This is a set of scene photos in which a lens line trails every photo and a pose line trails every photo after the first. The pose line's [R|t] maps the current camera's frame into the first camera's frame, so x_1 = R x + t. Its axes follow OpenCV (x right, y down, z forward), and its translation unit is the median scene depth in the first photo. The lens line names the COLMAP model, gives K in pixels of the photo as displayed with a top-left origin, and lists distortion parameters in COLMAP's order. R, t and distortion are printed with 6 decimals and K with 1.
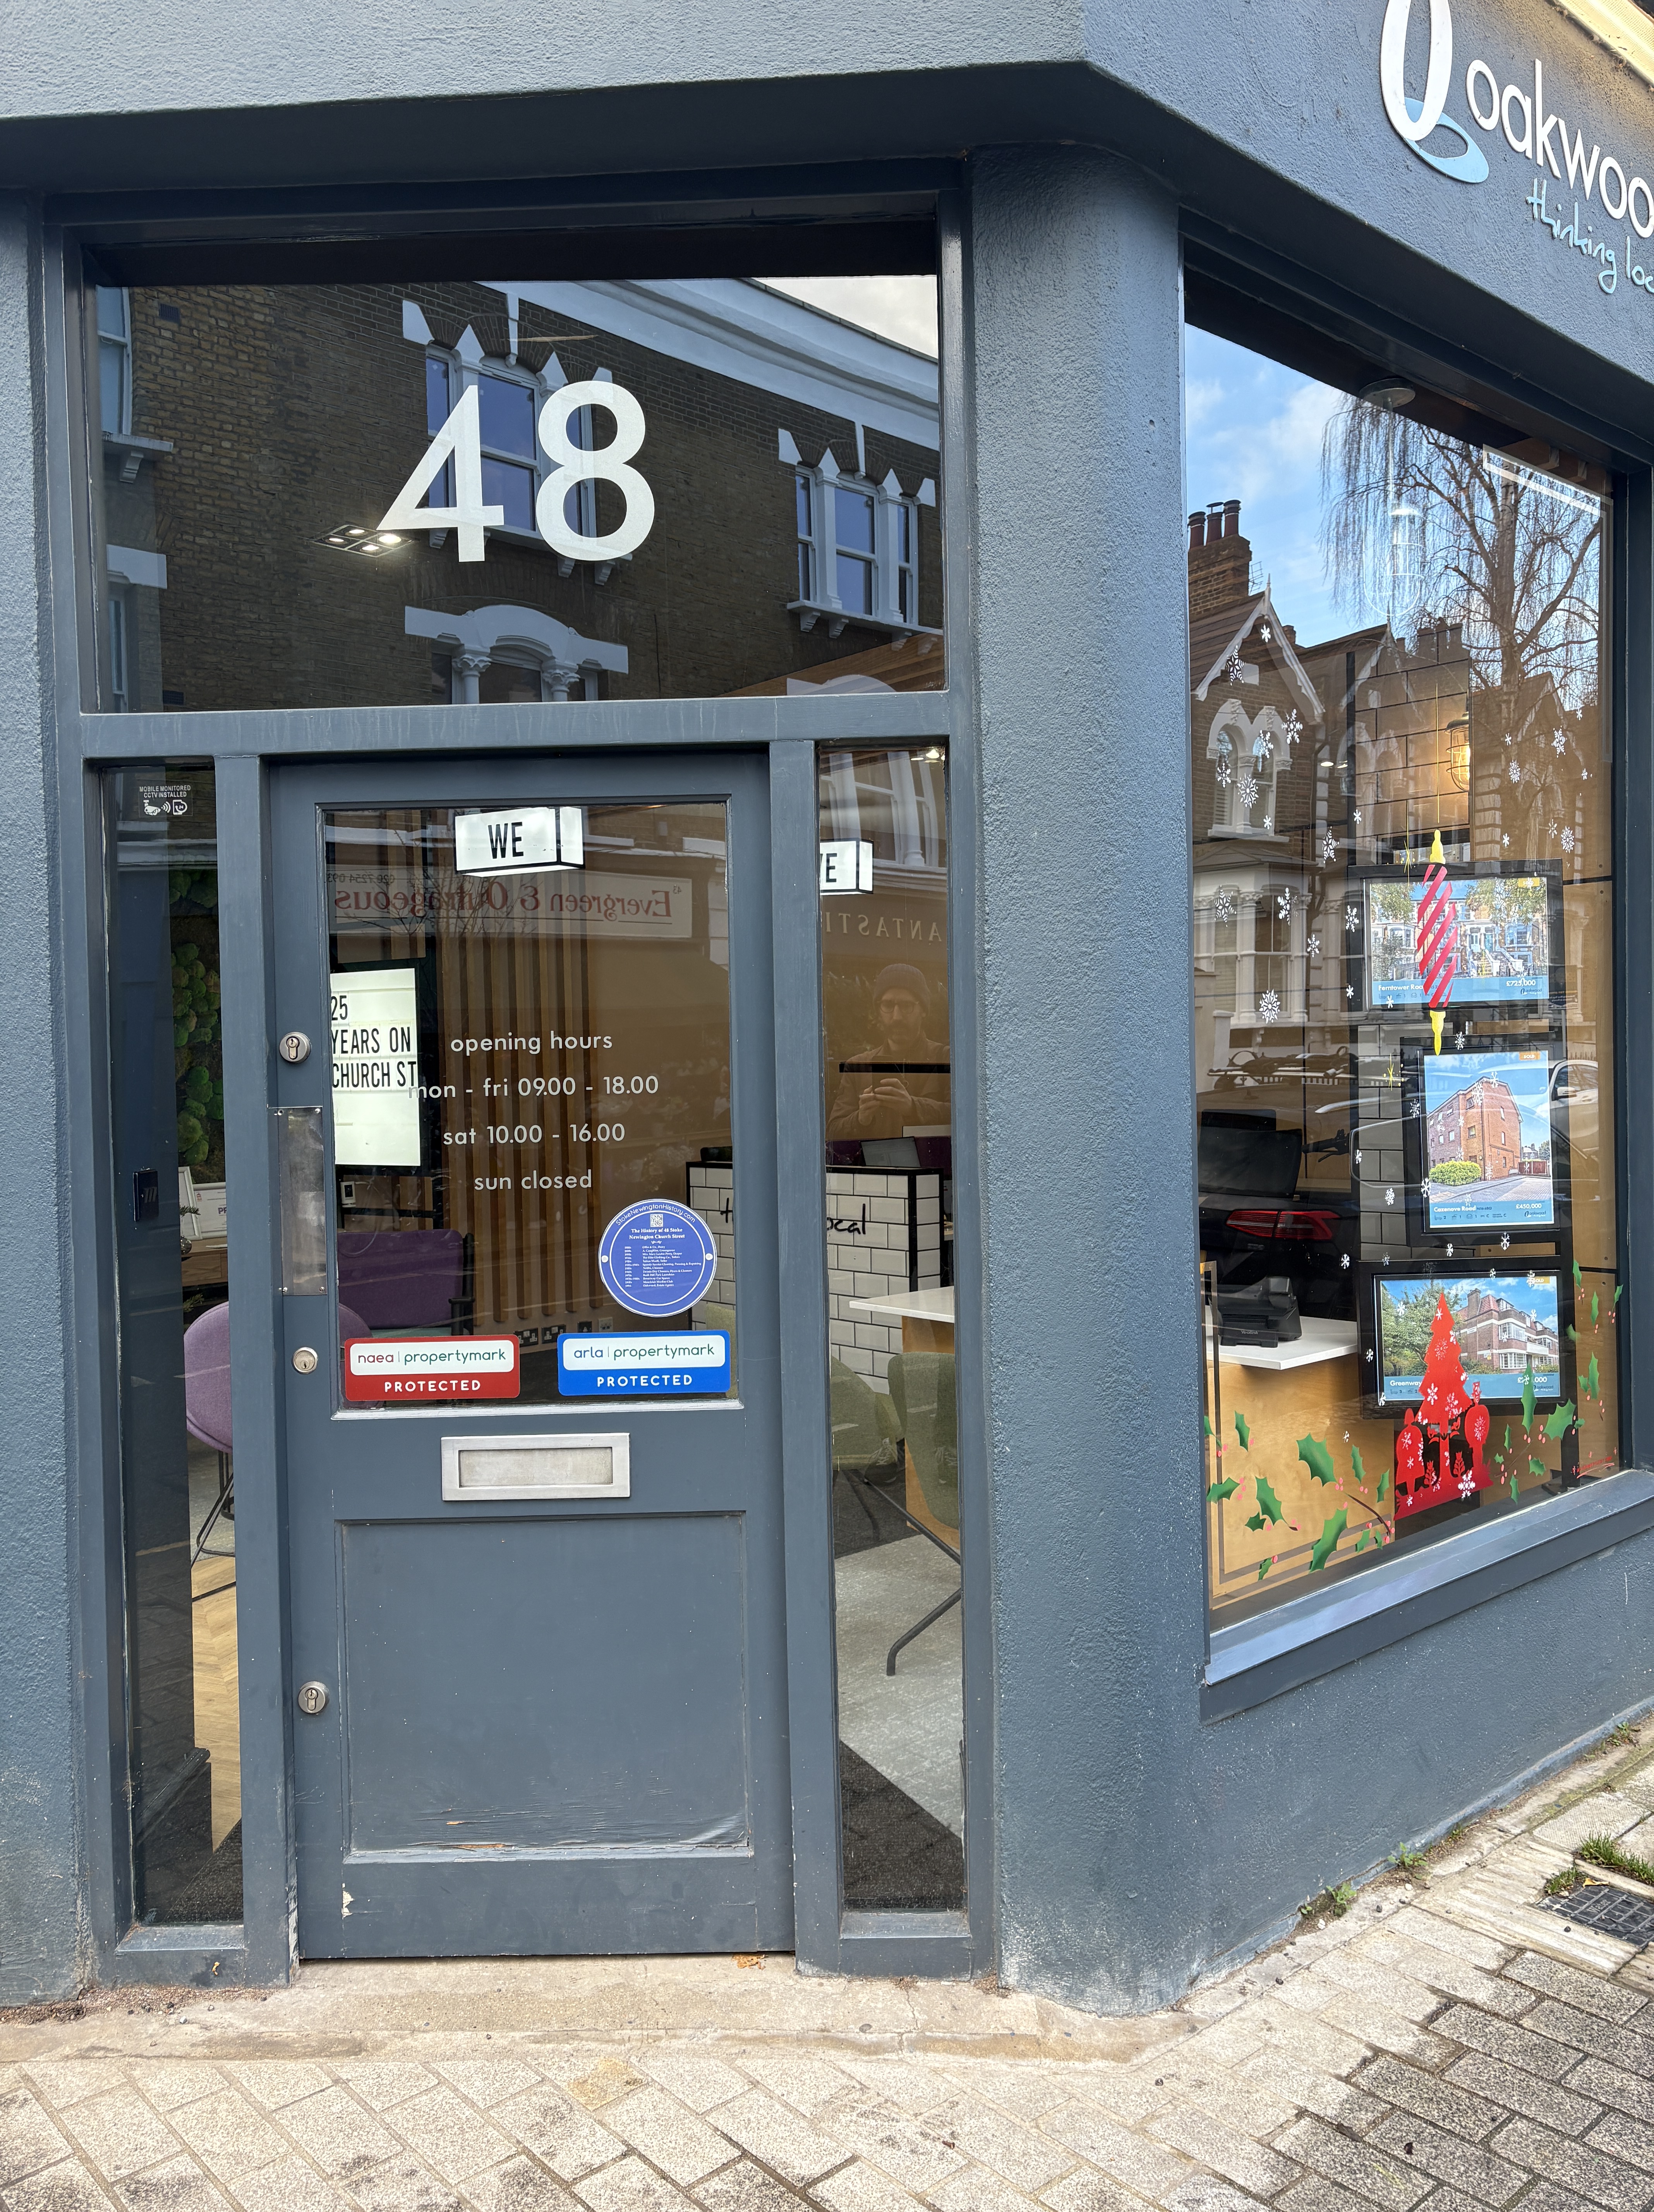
lens RADIAL K [[1694.9, 0, 826.3], [0, 1694.9, 1090.3], [0, 0, 1]] dist [0.089820, -0.120510]
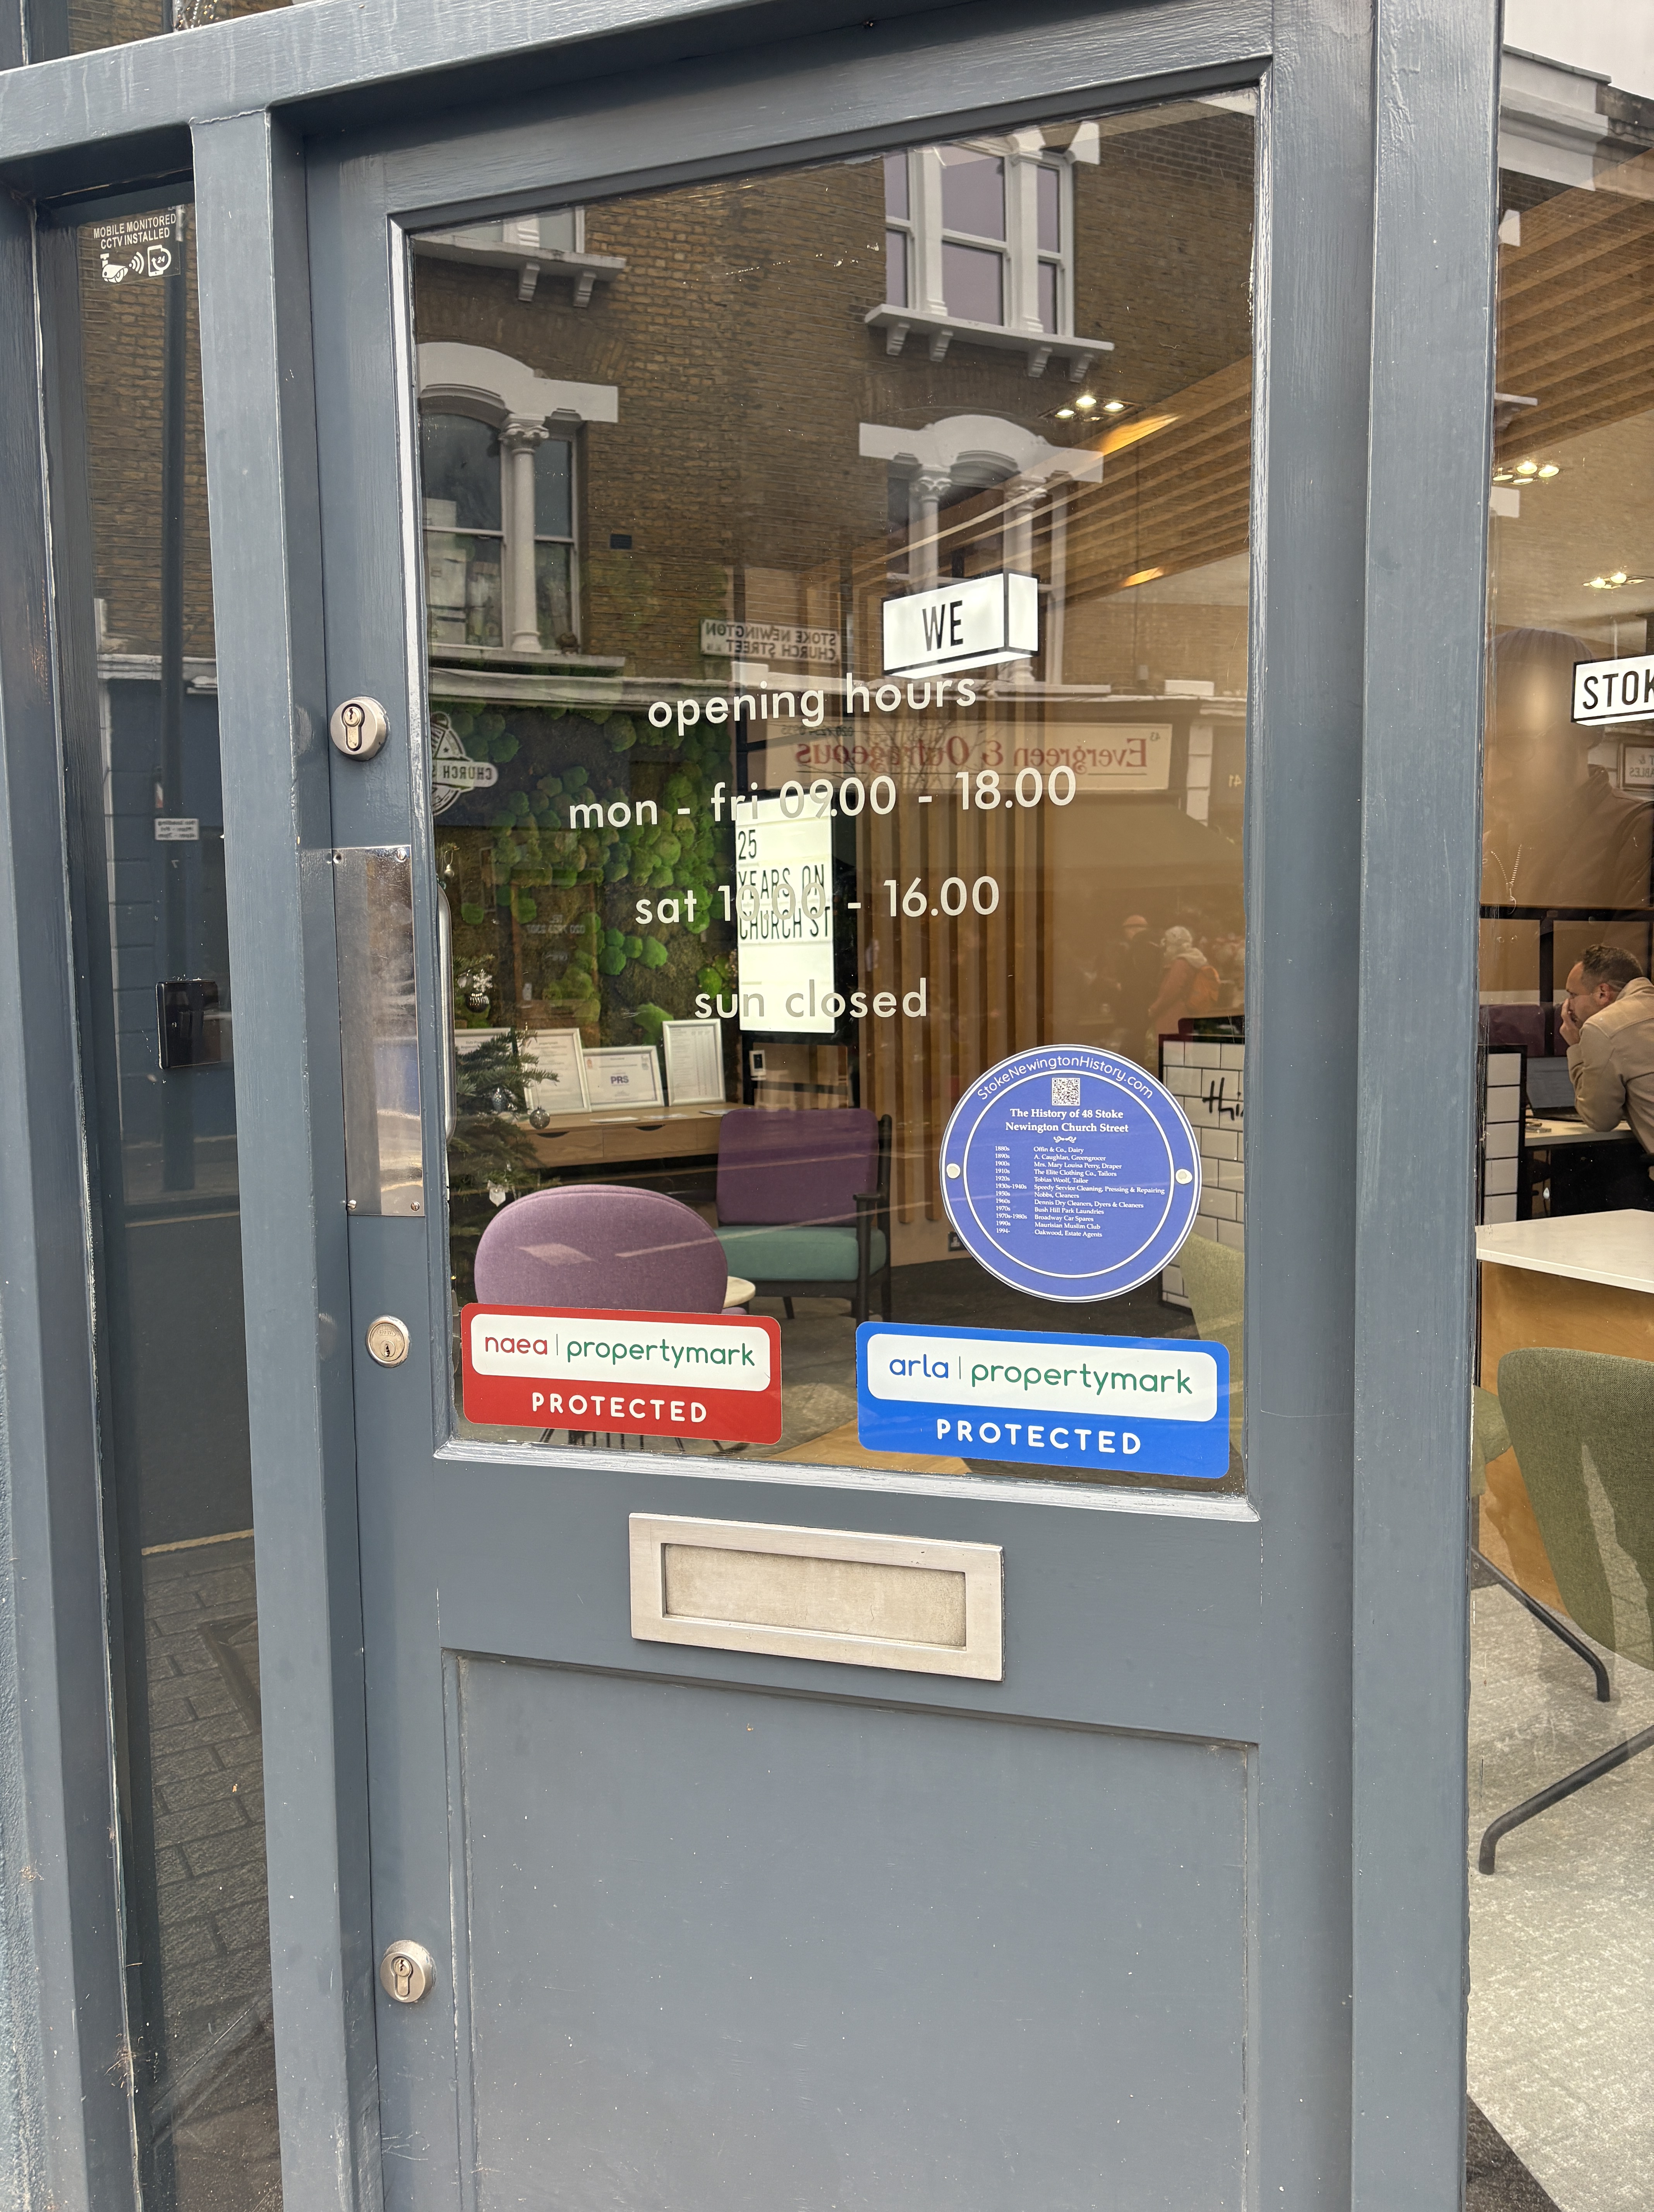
lens RADIAL K [[1694.9, 0, 826.3], [0, 1694.9, 1090.3], [0, 0, 1]] dist [0.089820, -0.120510]
pose [[0.961889, 0.027291, -0.272073, -0.017118], [-0.009183, 0.997670, 0.067607, 0.020570], [0.273284, -0.062532, 0.959899, 0.243386]]
